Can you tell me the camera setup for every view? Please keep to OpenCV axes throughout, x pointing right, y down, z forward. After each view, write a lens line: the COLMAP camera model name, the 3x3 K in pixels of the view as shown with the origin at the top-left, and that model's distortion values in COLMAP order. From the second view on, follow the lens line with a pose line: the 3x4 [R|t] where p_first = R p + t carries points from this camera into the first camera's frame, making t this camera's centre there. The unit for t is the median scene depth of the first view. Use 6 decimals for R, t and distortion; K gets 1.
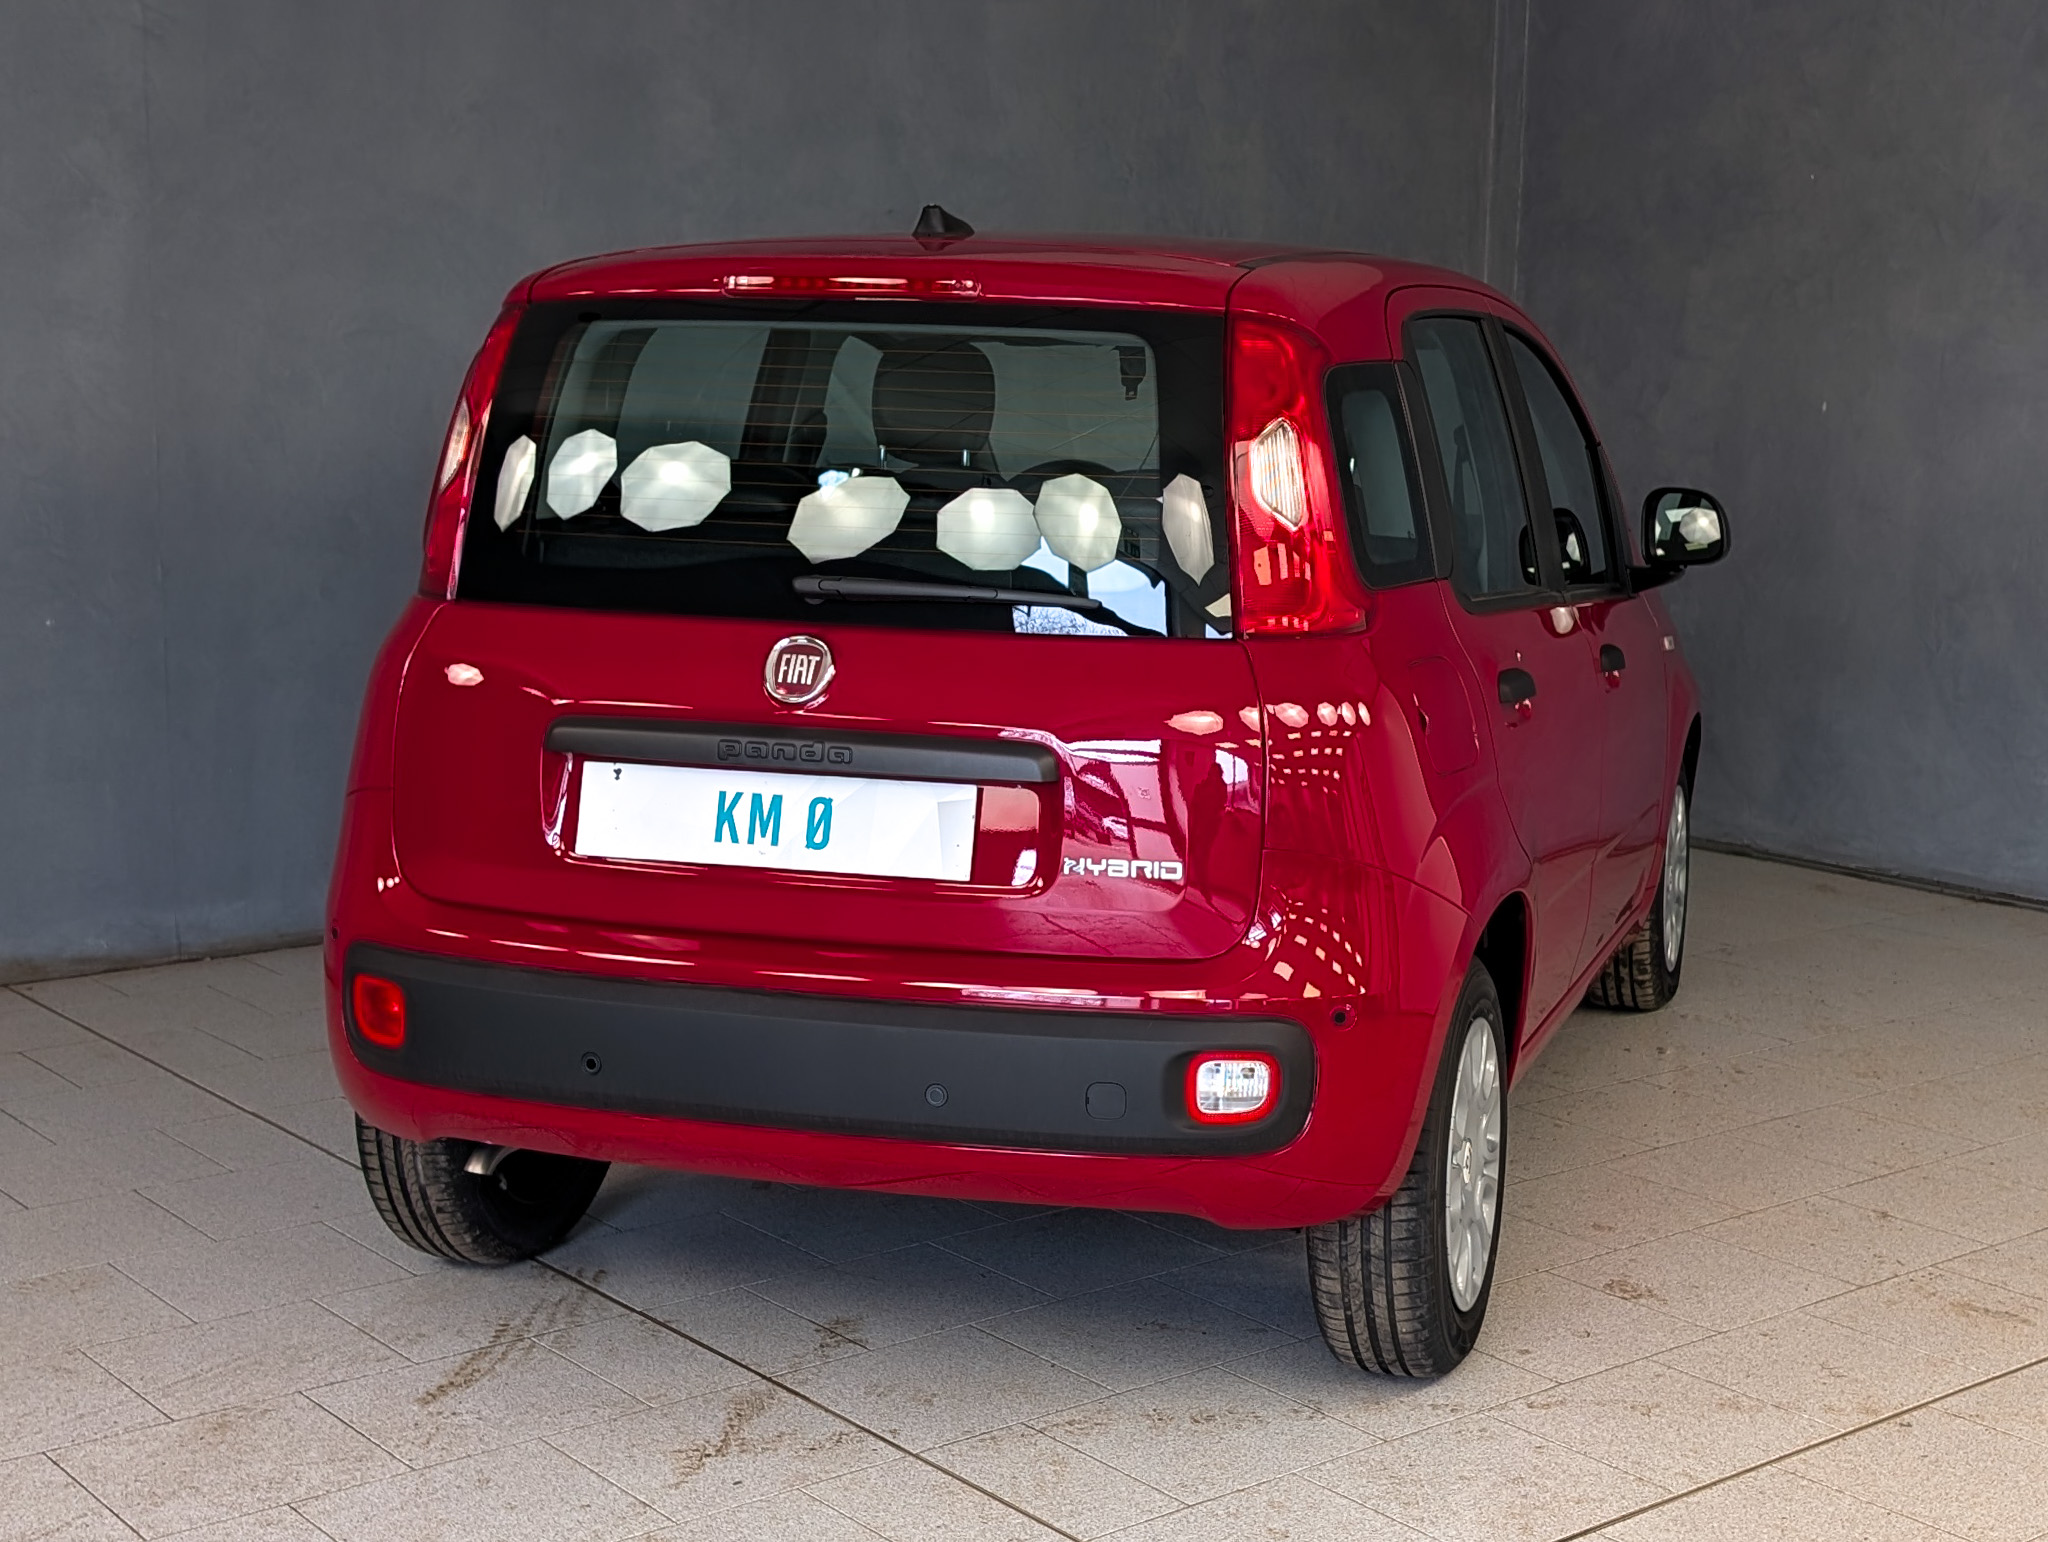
lens RADIAL K [[1383.8, 0, 1080.3], [0, 1383.8, 707.8], [0, 0, 1]] dist [0.109931, -0.133949]
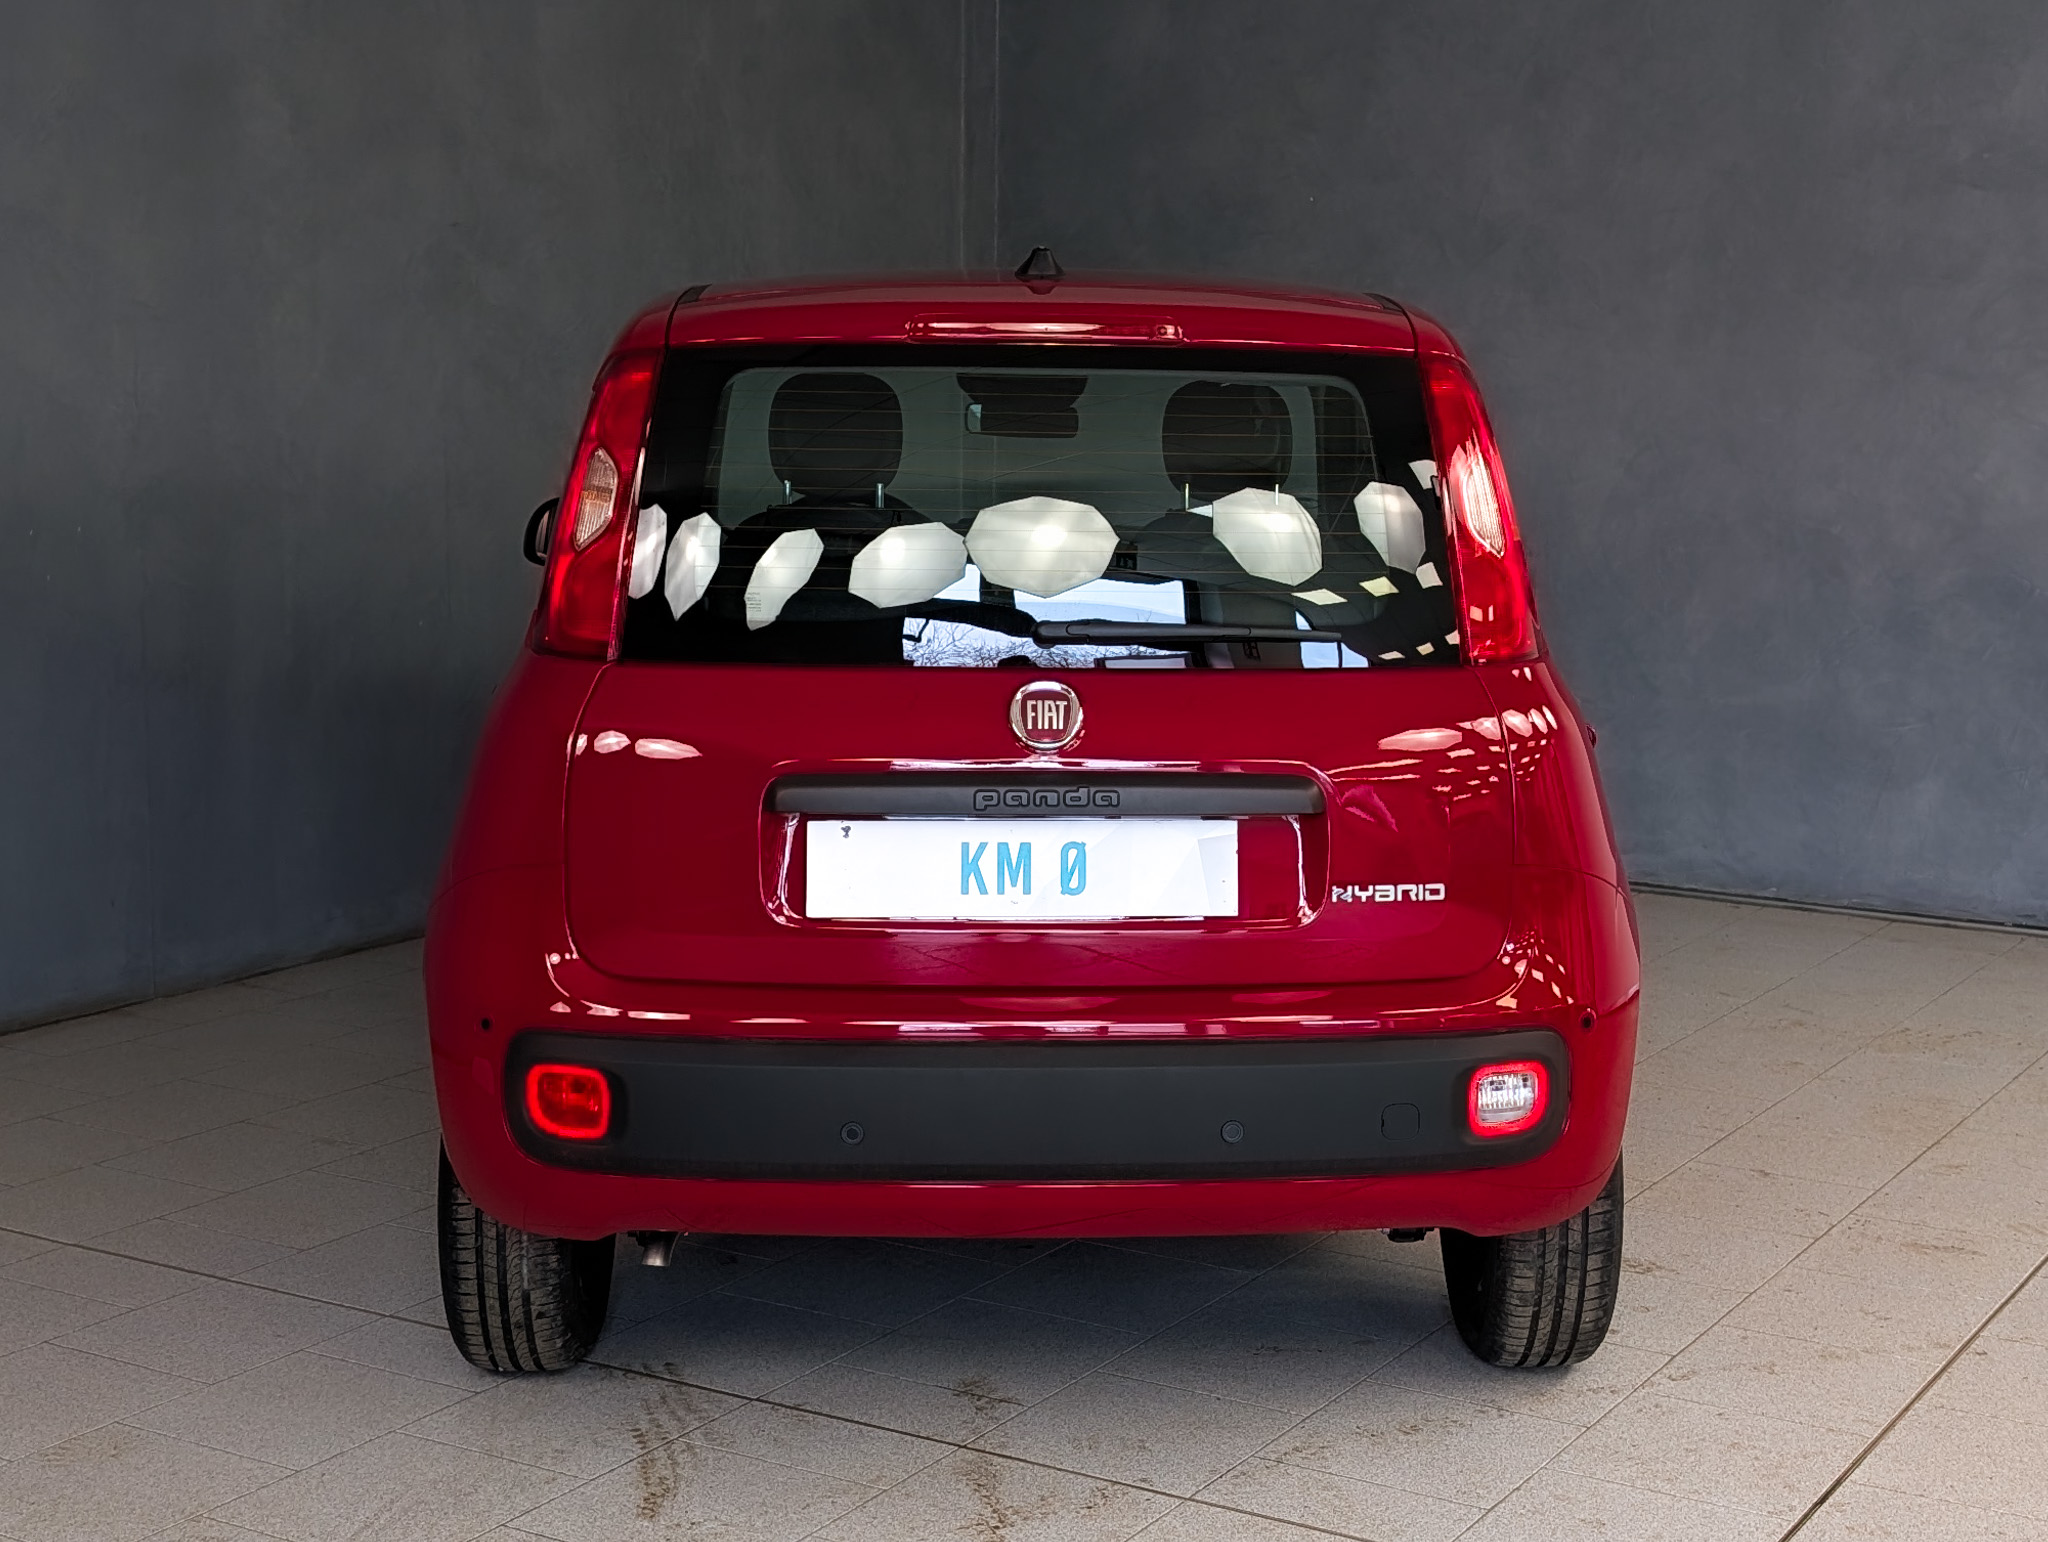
lens RADIAL K [[1383.8, 0, 1080.3], [0, 1383.8, 707.8], [0, 0, 1]] dist [0.109931, -0.133949]
pose [[0.986043, -0.049363, 0.159002, -0.327643], [0.053031, 0.998414, -0.018905, -0.012424], [-0.157816, 0.027074, 0.987097, 0.016271]]
